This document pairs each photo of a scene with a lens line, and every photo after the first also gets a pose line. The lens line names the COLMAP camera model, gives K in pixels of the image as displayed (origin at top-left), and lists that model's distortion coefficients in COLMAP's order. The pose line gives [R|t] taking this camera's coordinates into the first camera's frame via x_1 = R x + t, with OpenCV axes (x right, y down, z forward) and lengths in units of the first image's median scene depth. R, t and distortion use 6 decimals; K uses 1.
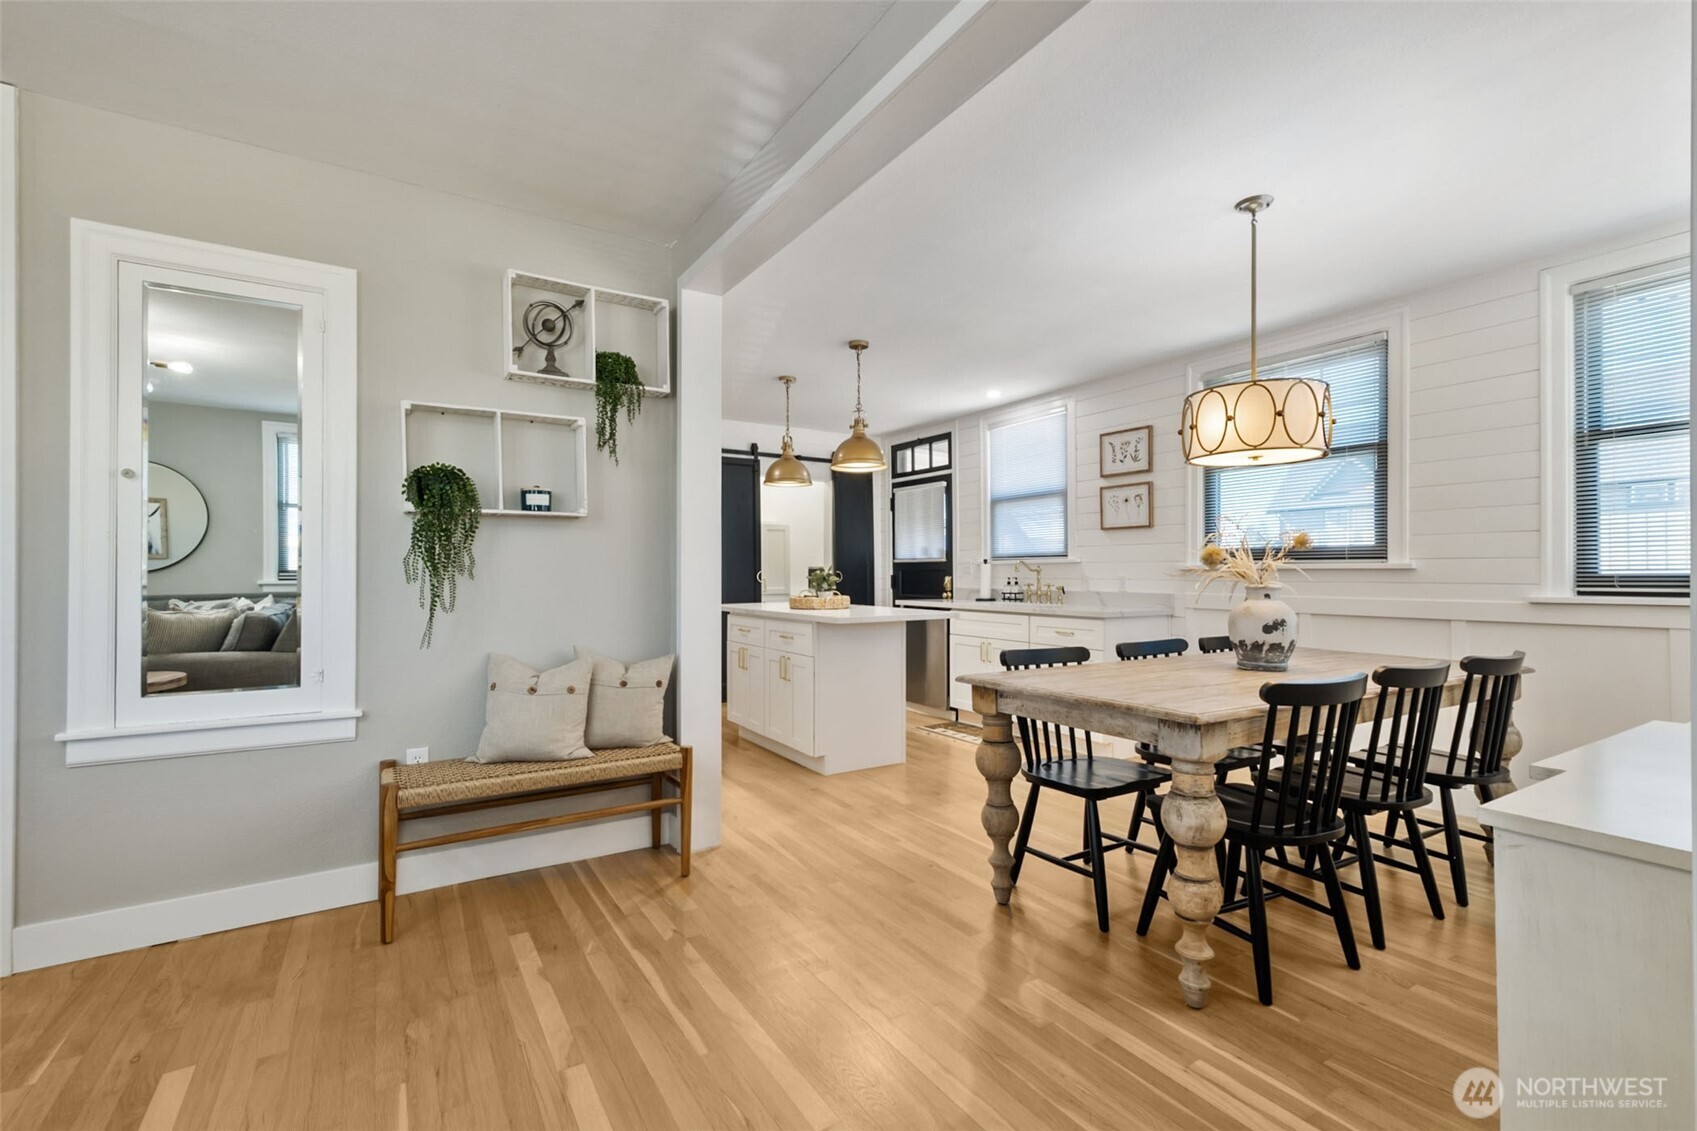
lens RADIAL K [[751.8, 0, 851.1], [0, 751.8, 570.9], [0, 0, 1]] dist [-0.001596, 0.000501]
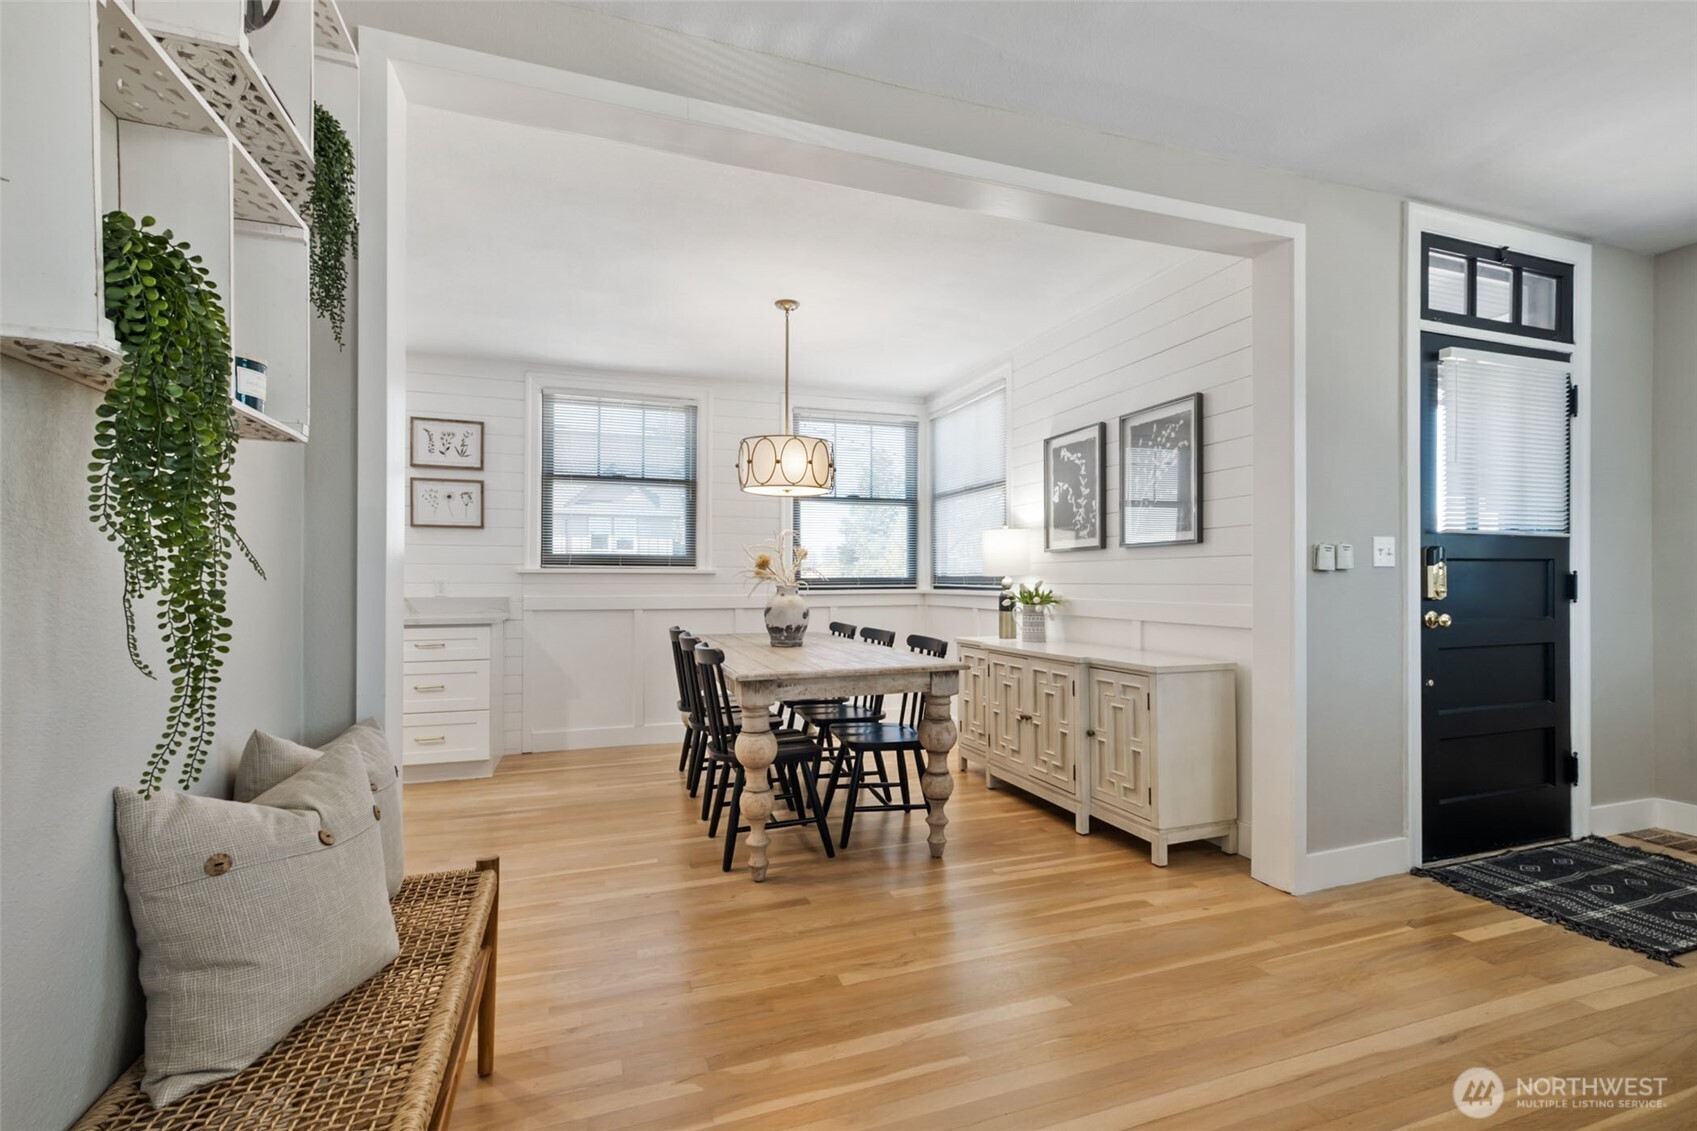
lens RADIAL K [[751.8, 0, 851.1], [0, 751.8, 570.9], [0, 0, 1]] dist [-0.001596, 0.000501]
pose [[0.210548, 0.009537, 0.977537, -0.436242], [-0.002991, 0.999954, -0.009111, 0.003400], [-0.977579, -0.001005, 0.210567, 0.339388]]
